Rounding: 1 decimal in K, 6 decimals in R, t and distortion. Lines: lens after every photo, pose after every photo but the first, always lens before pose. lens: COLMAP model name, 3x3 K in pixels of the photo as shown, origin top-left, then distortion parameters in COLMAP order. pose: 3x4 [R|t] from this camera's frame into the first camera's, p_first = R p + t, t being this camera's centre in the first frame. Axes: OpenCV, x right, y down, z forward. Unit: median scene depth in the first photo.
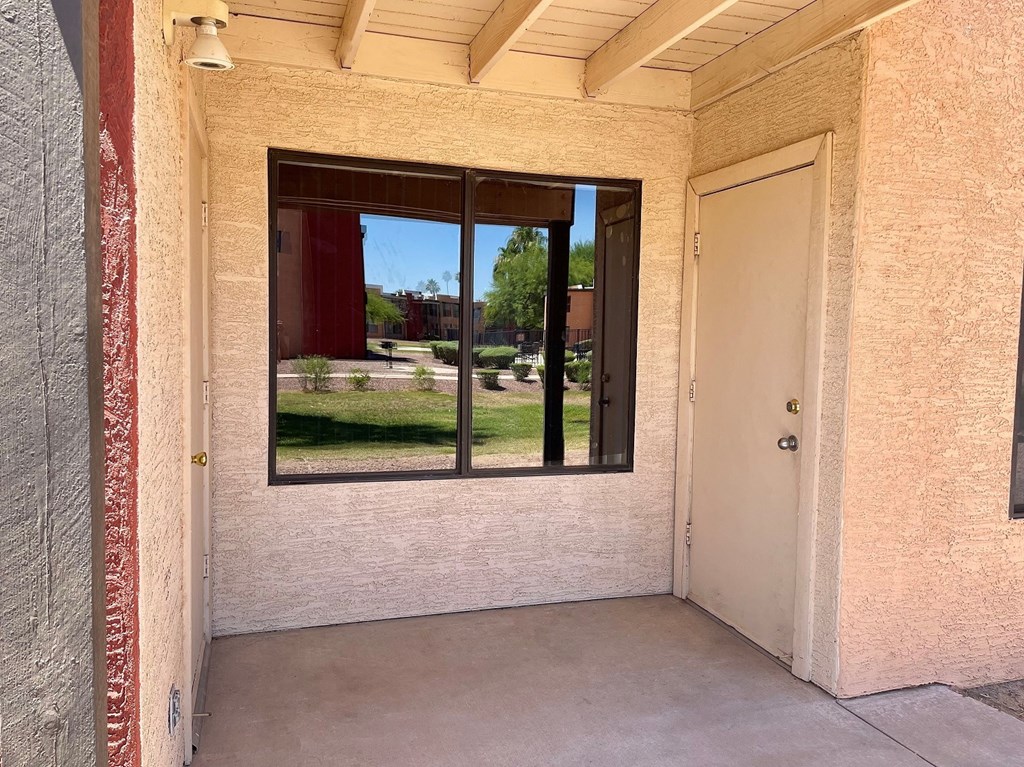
lens RADIAL K [[773.2, 0, 512.0], [0, 773.2, 383.5], [0, 0, 1]] dist [0.087130, -0.149392]
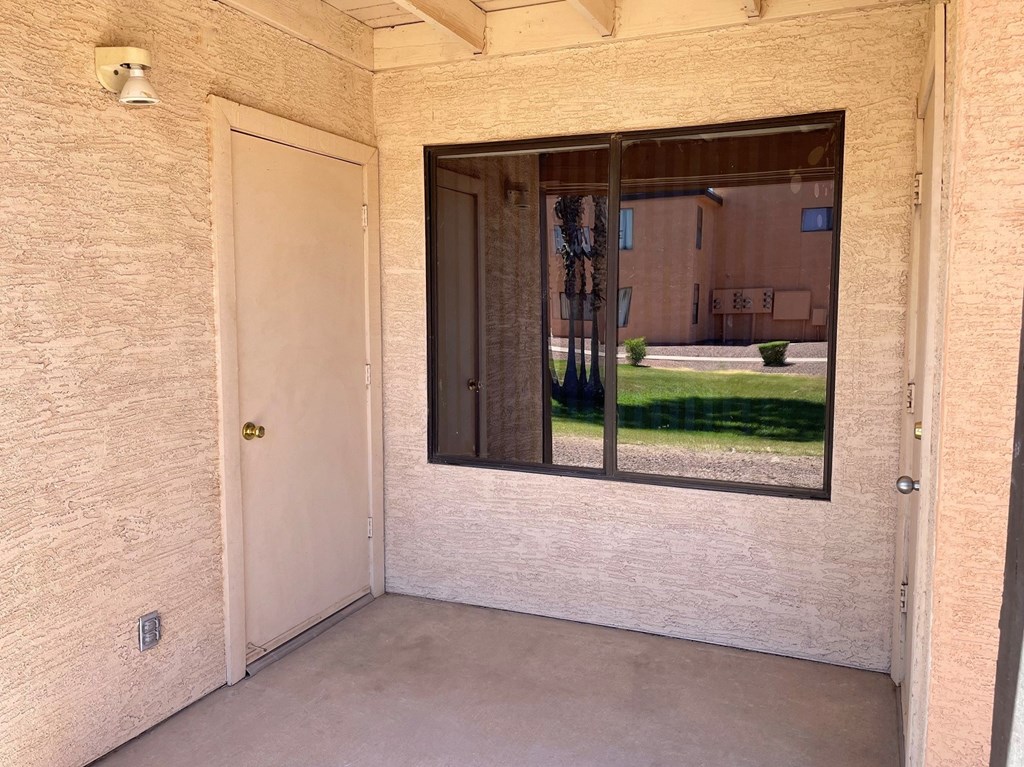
lens RADIAL K [[802.6, 0, 512.0], [0, 802.6, 383.5], [0, 0, 1]] dist [0.077384, -0.118596]
pose [[0.764070, 0.046429, -0.643460, 0.457400], [-0.030702, 0.998894, 0.035618, -0.020384], [0.644402, -0.007459, 0.764651, 0.215577]]
